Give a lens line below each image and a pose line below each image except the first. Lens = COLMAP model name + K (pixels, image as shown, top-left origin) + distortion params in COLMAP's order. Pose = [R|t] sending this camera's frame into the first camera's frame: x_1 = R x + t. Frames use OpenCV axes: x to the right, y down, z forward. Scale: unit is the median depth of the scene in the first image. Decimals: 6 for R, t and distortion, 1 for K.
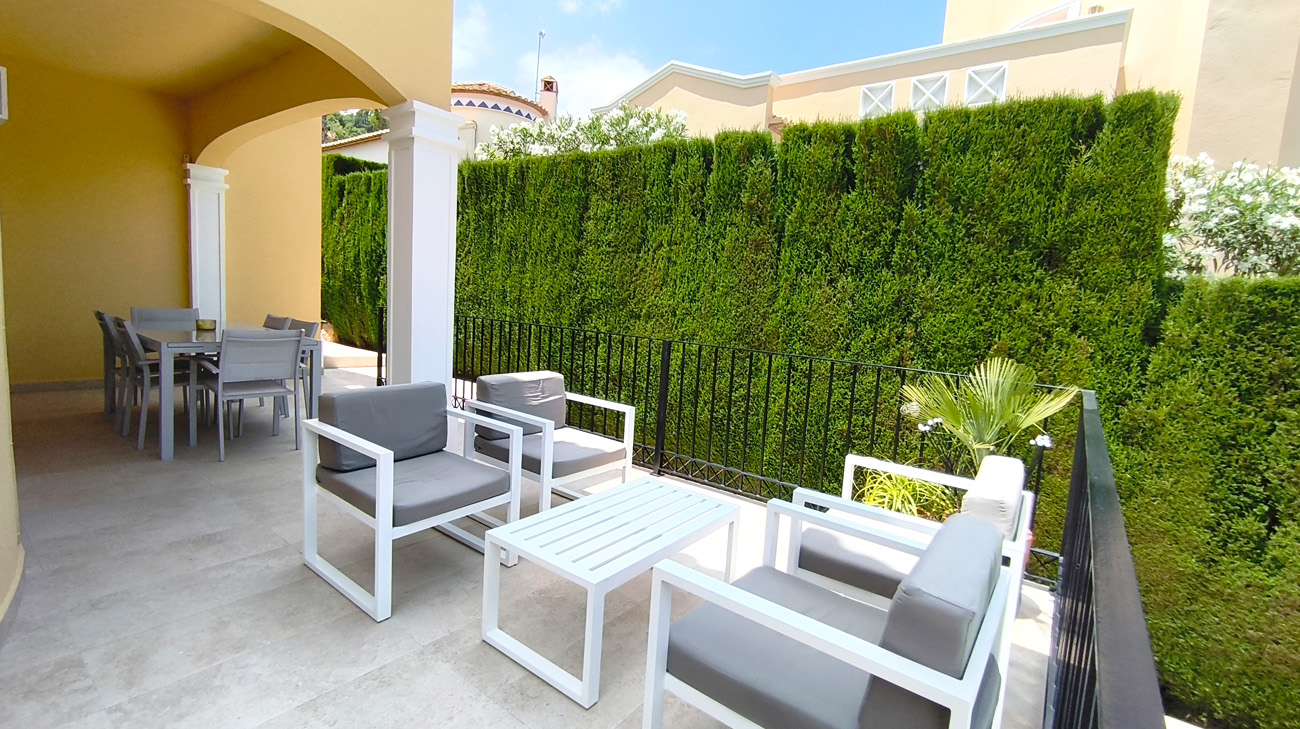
lens RADIAL K [[569.7, 0, 650.4], [0, 569.7, 360.1], [0, 0, 1]] dist [-0.001603, 0.000732]
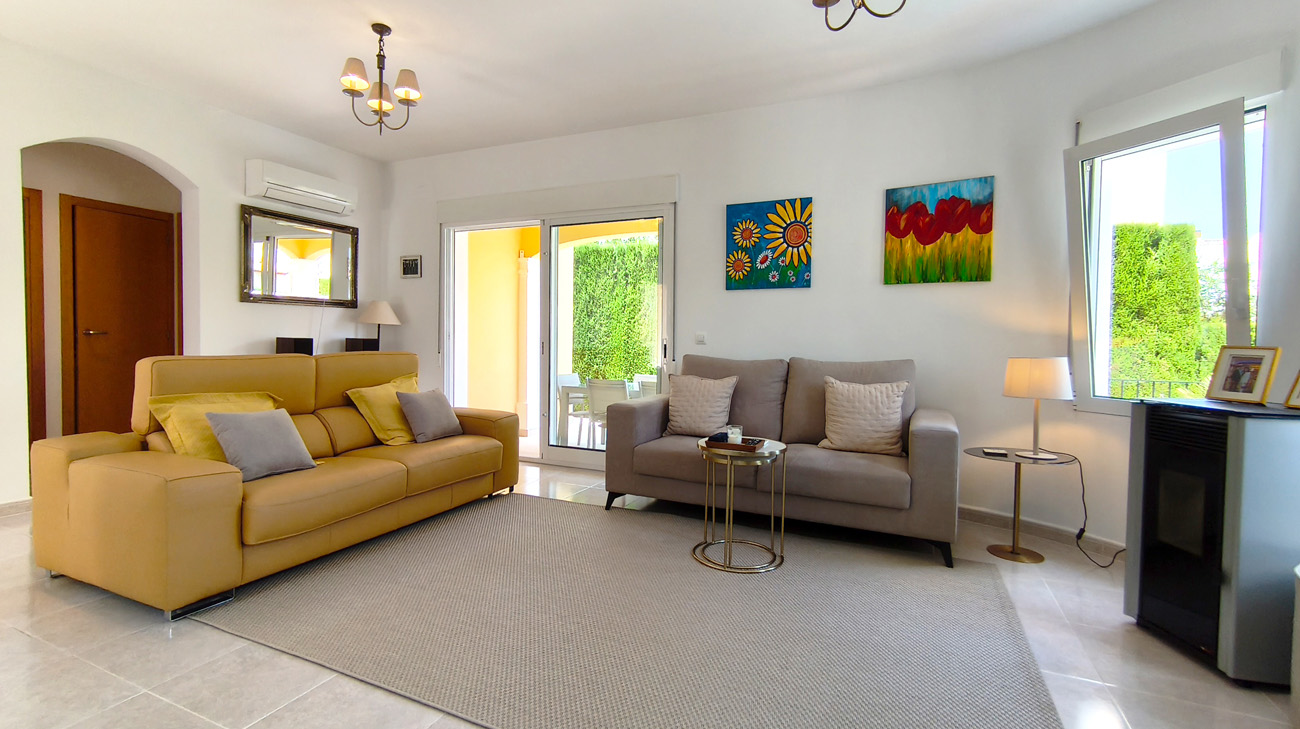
lens RADIAL K [[569.7, 0, 650.9], [0, 569.7, 361.4], [0, 0, 1]] dist [-0.001603, 0.000732]
pose [[0.974303, -0.056056, 0.218155, -0.979948], [0.069504, 0.996094, -0.054462, -0.039941], [-0.214250, 0.068225, 0.974393, -0.307798]]
